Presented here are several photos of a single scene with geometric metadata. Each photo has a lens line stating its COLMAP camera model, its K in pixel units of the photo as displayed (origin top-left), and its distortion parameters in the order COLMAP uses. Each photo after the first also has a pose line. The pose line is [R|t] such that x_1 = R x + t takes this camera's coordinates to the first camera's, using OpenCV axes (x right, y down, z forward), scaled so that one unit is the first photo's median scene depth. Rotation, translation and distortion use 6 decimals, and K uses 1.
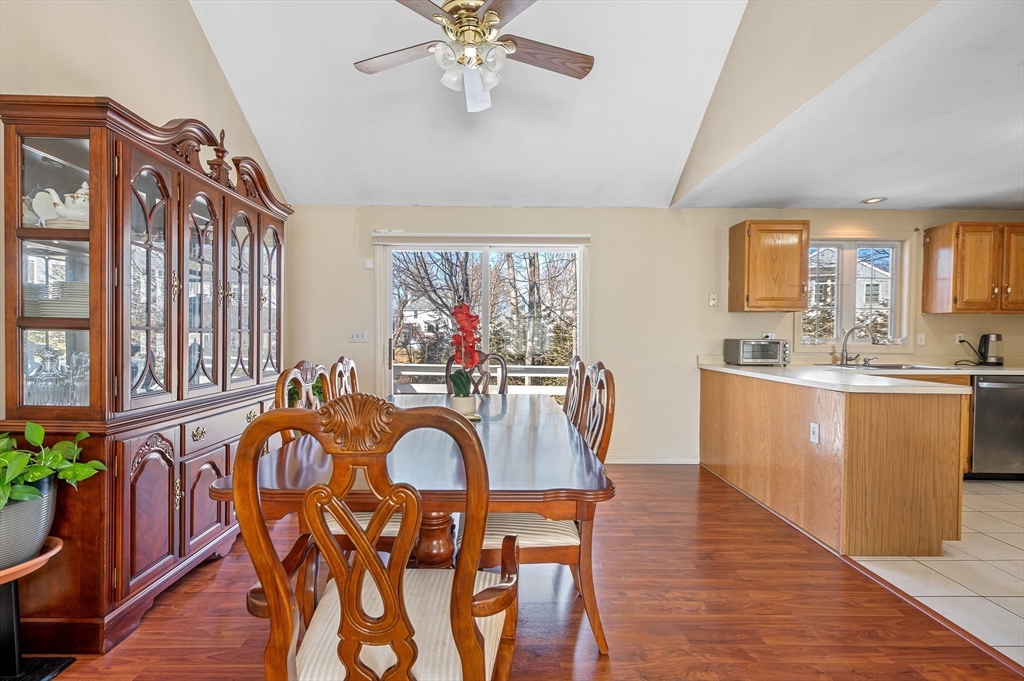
lens RADIAL K [[468.0, 0, 511.8], [0, 468.0, 346.6], [0, 0, 1]] dist [-0.000394, -0.000327]
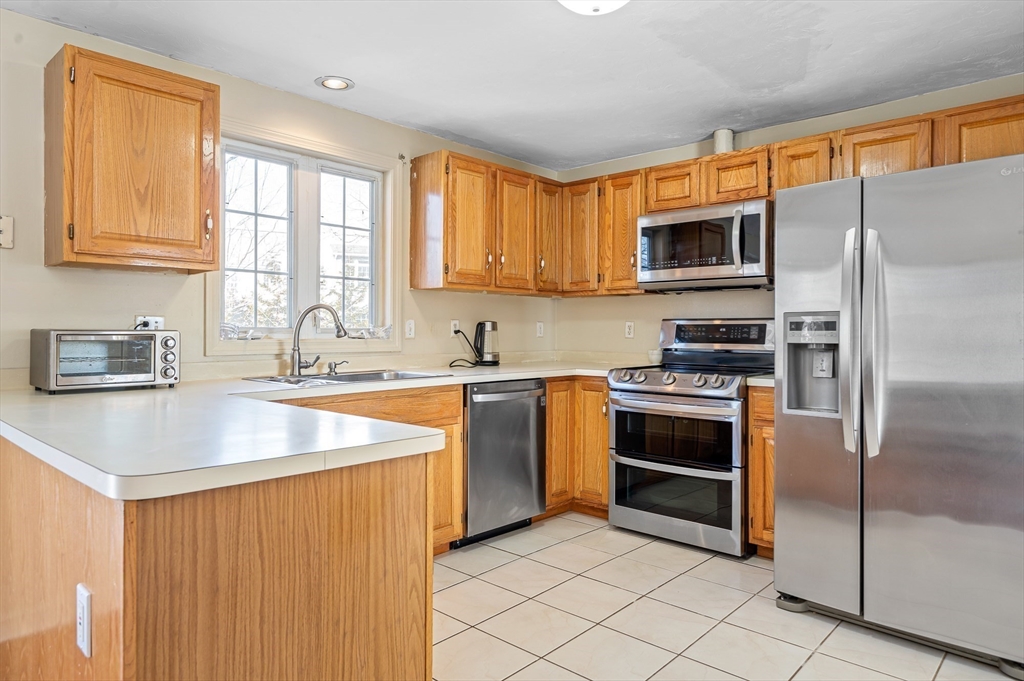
lens RADIAL K [[630.6, 0, 502.7], [0, 630.6, 331.0], [0, 0, 1]] dist [-0.002076, 0.000104]
pose [[0.689357, -0.004183, 0.724410, 0.357875], [0.017467, 0.999789, -0.010848, -0.001562], [-0.724212, 0.020131, 0.689284, 0.331904]]
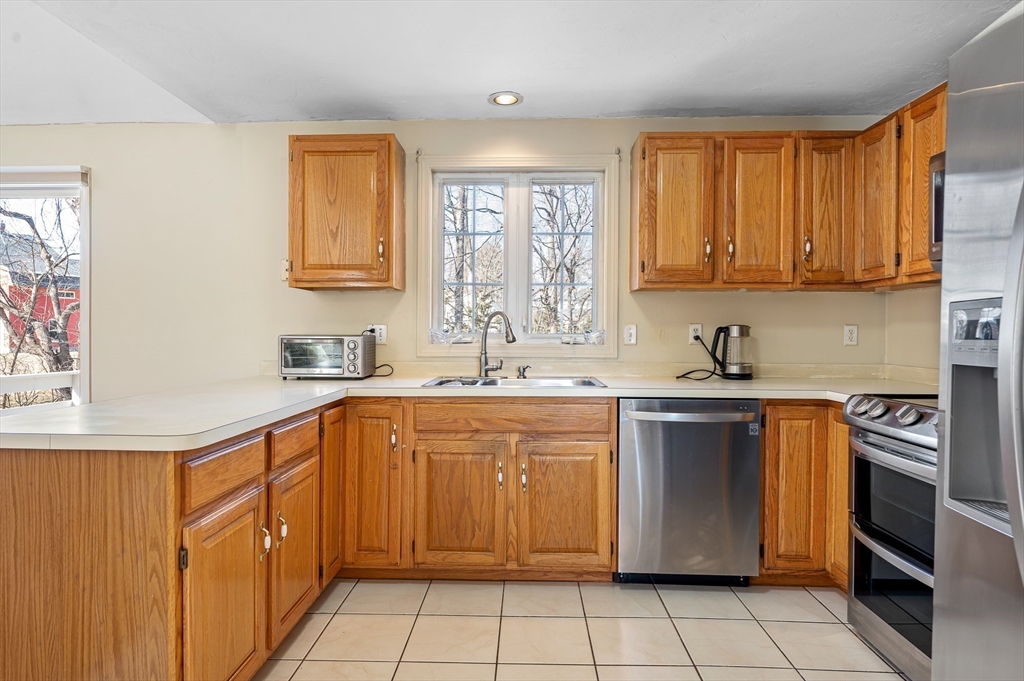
lens RADIAL K [[585.8, 0, 513.7], [0, 585.8, 338.8], [0, 0, 1]] dist [-0.004451, 0.003439]
pose [[0.999213, -0.001682, -0.039623, 0.805299], [0.001188, 0.999921, -0.012495, -0.001021], [0.039641, 0.012438, 0.999137, 0.264776]]
